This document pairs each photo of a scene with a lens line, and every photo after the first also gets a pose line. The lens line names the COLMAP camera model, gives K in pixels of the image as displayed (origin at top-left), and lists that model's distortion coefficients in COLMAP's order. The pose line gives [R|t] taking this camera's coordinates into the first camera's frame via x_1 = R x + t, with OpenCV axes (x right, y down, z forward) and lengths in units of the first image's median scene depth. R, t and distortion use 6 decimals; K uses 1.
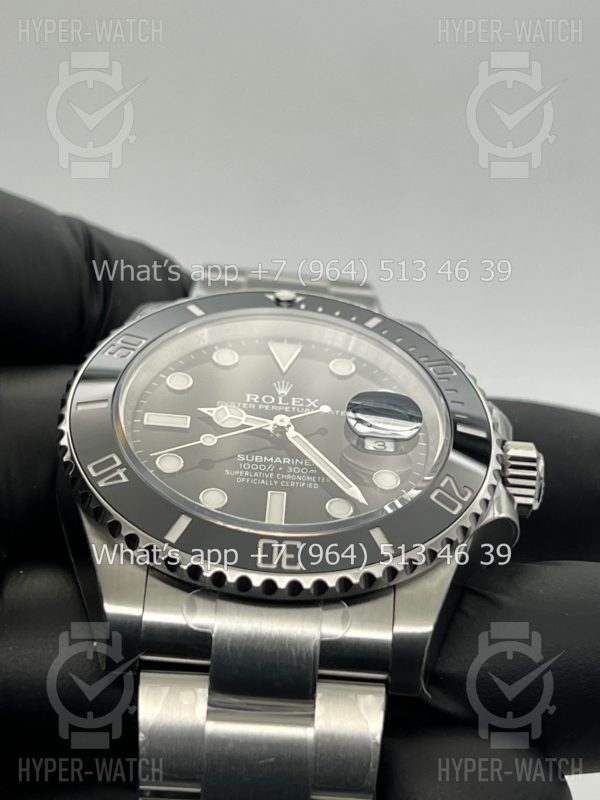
lens RADIAL K [[1922.0, 0, 300.0], [0, 1922.0, 400.0], [0, 0, 1]] dist [0.142247, -0.551435]
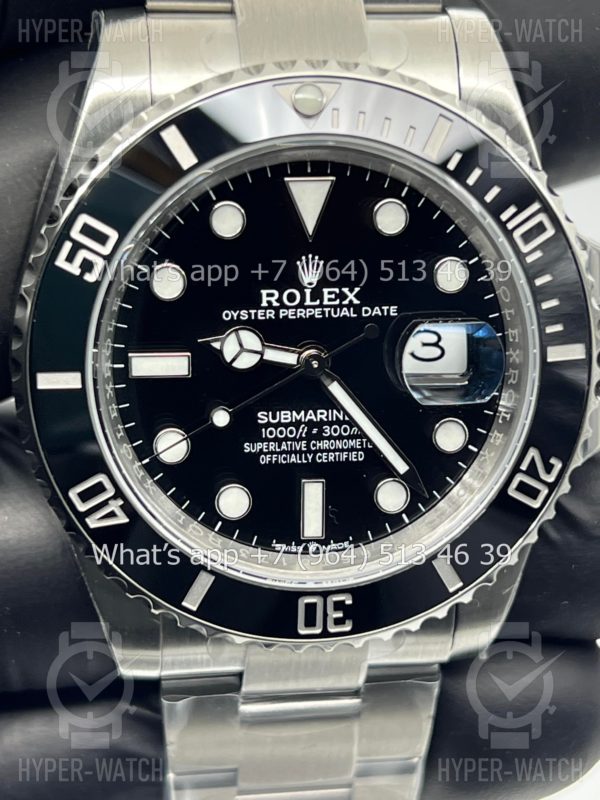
lens RADIAL K [[1922.0, 0, 300.0], [0, 1922.0, 400.0], [0, 0, 1]] dist [0.142247, -0.551435]
pose [[0.993790, -0.056426, 0.095907, -0.088721], [-0.051000, 0.535073, 0.843265, -0.616892], [-0.098900, -0.842919, 0.528873, 0.605133]]
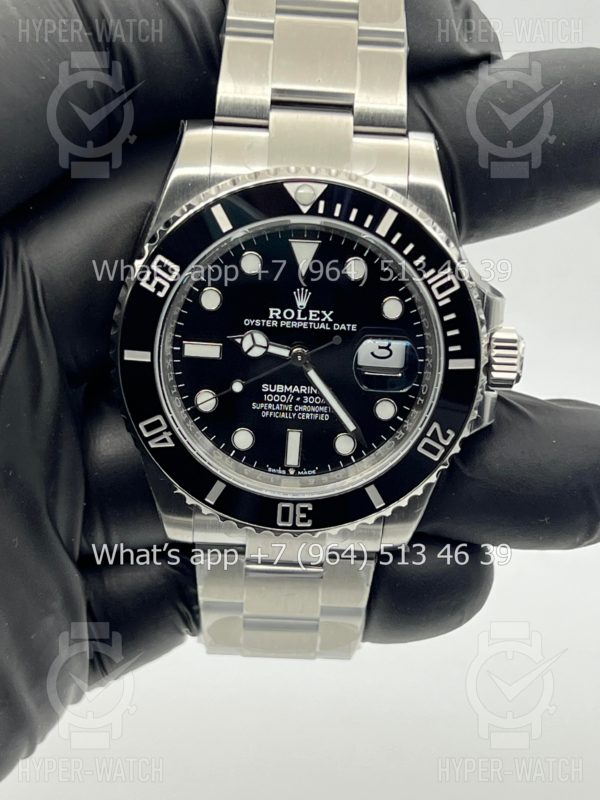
lens RADIAL K [[1922.0, 0, 300.0], [0, 1922.0, 400.0], [0, 0, 1]] dist [0.142247, -0.551435]
pose [[0.999477, 0.029697, -0.012776, 0.006521], [-0.002703, 0.470556, 0.882366, -1.026823], [0.032215, -0.881870, 0.470391, 0.432353]]
